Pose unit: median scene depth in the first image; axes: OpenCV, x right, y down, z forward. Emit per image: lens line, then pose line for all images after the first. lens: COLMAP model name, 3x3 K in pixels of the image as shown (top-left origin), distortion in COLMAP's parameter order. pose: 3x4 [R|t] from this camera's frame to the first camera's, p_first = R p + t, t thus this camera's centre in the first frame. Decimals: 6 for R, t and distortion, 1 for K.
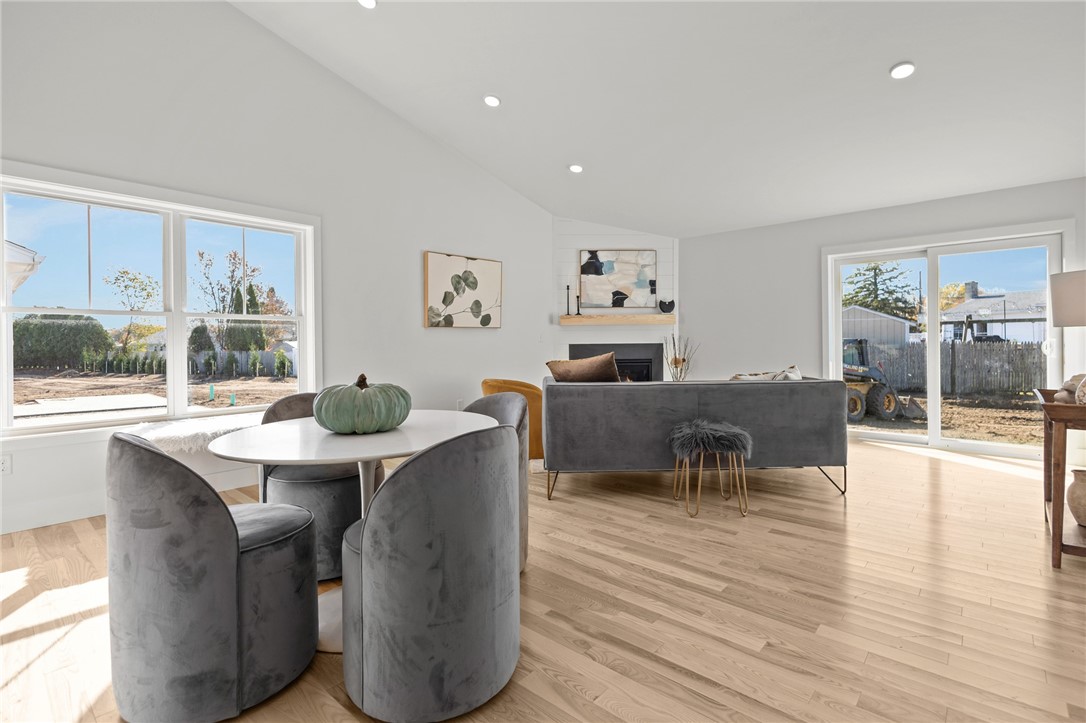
lens RADIAL K [[504.3, 0, 528.6], [0, 504.3, 346.2], [0, 0, 1]] dist [-0.001142, 0.000018]
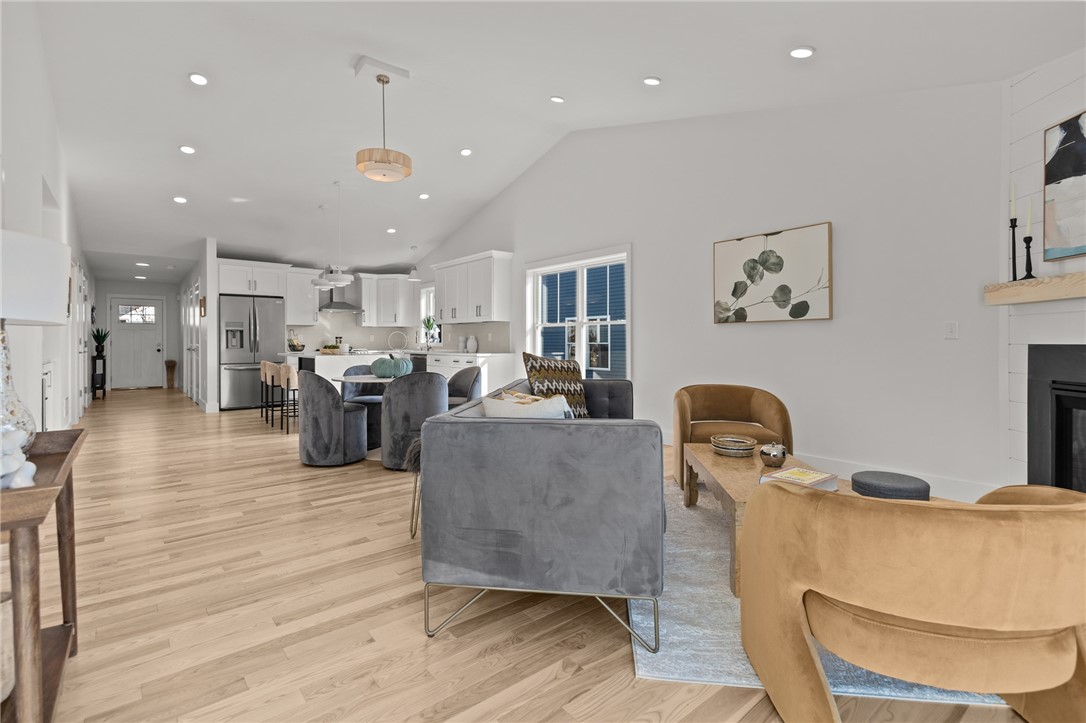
lens RADIAL K [[504.3, 0, 546.4], [0, 504.3, 339.9], [0, 0, 1]] dist [-0.001142, 0.000018]
pose [[-0.128175, 0.002518, -0.991748, 0.698657], [-0.007019, 0.999969, 0.003446, -0.007827], [0.991727, 0.007403, -0.128153, 0.736180]]
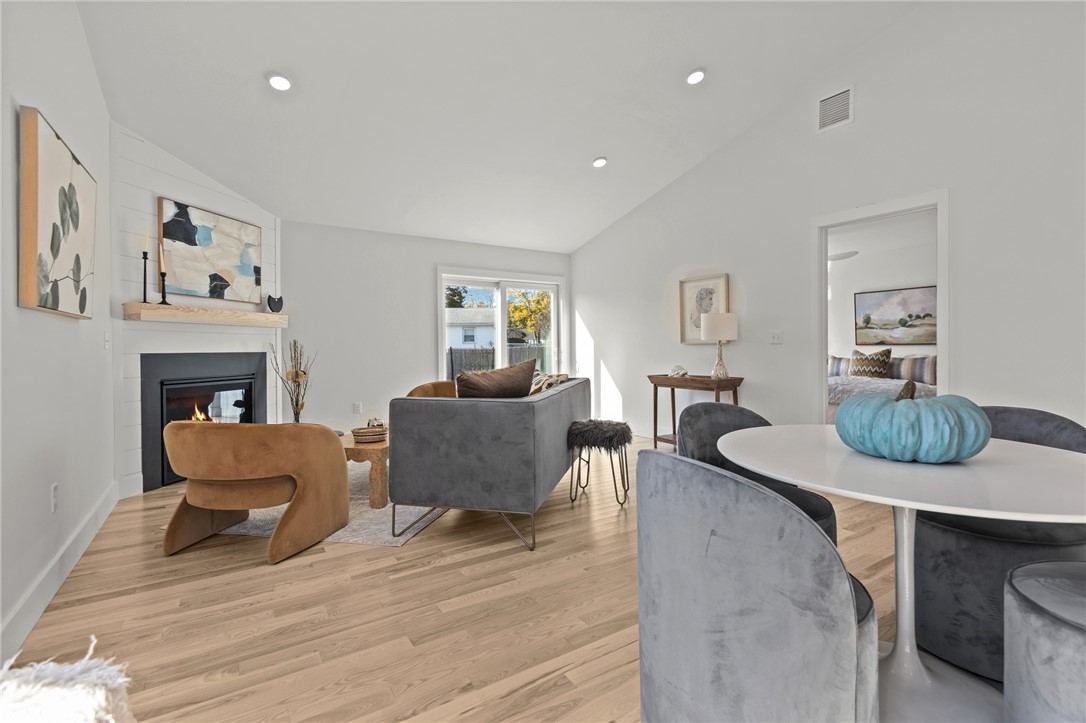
lens RADIAL K [[504.3, 0, 543.1], [0, 504.3, 355.4], [0, 0, 1]] dist [-0.001142, 0.000018]
pose [[0.251569, -0.006661, 0.967817, -0.429501], [0.011583, 0.999925, 0.003871, 0.001629], [-0.967770, 0.010236, 0.251627, 0.482538]]
